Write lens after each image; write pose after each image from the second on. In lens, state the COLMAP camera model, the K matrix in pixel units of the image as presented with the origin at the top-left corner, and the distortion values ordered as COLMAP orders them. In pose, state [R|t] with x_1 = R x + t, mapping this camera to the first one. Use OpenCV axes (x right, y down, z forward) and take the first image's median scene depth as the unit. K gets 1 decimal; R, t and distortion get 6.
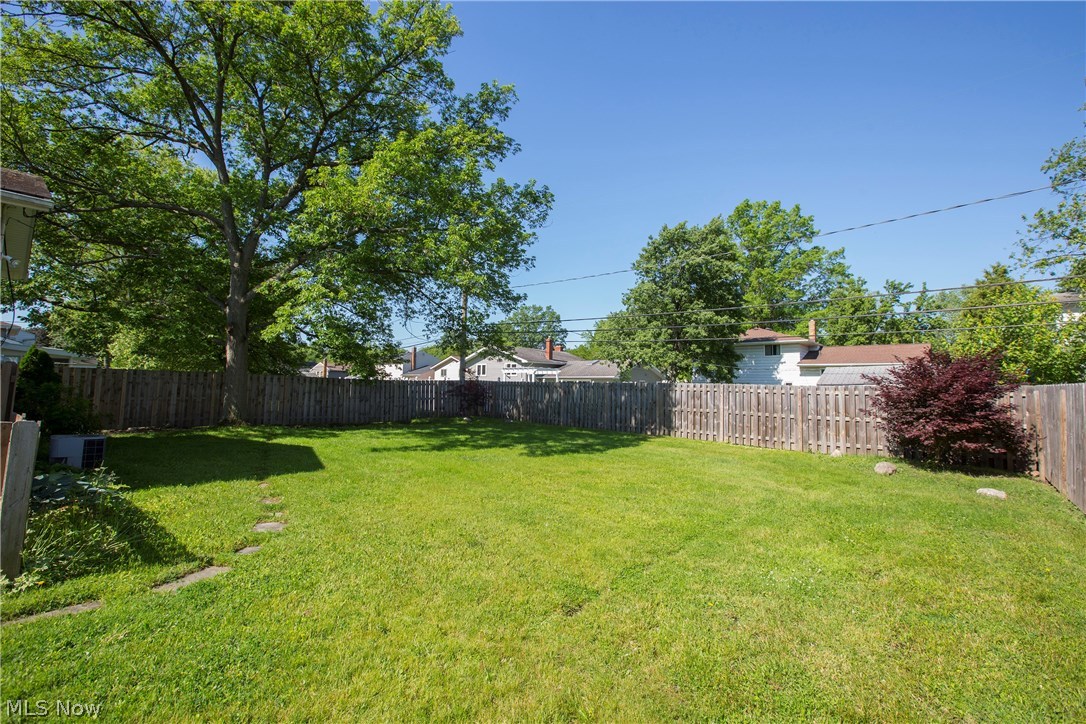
lens RADIAL K [[500.5, 0, 543.0], [0, 500.5, 362.0], [0, 0, 1]] dist [-0.060242, 0.000668]
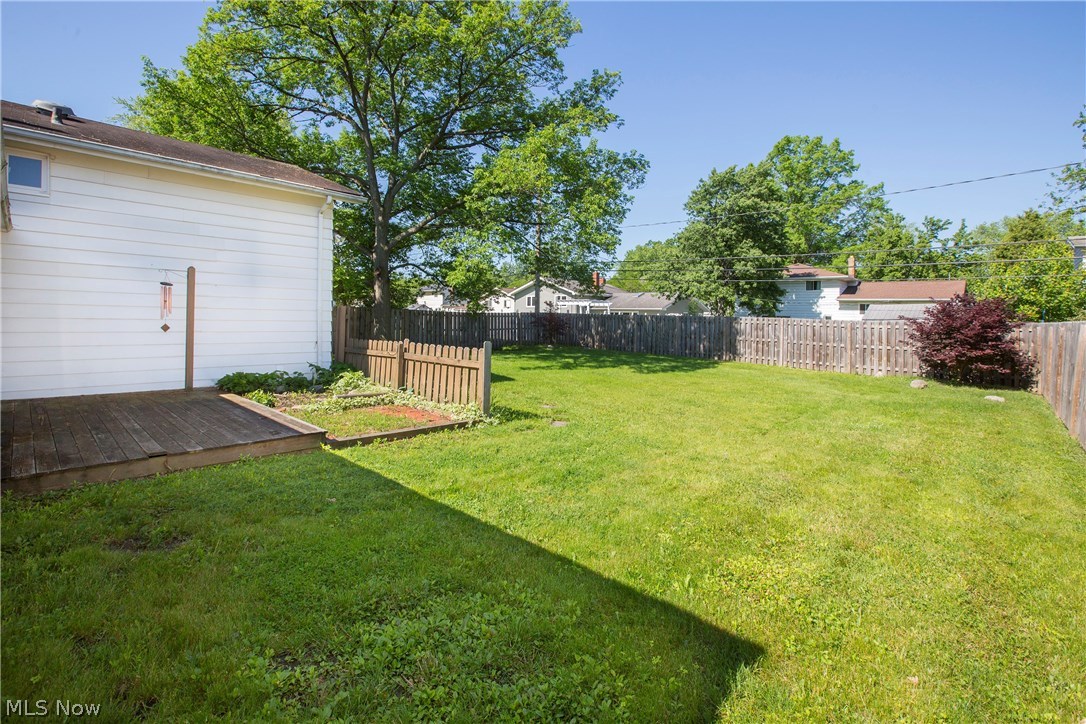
lens RADIAL K [[502.7, 0, 543.2], [0, 502.7, 321.4], [0, 0, 1]] dist [-0.056804, -0.000267]
pose [[0.998927, 0.006591, -0.045832, -0.093660], [-0.003884, 0.998256, 0.058903, -0.009549], [0.046140, -0.058662, 0.997211, -0.130261]]
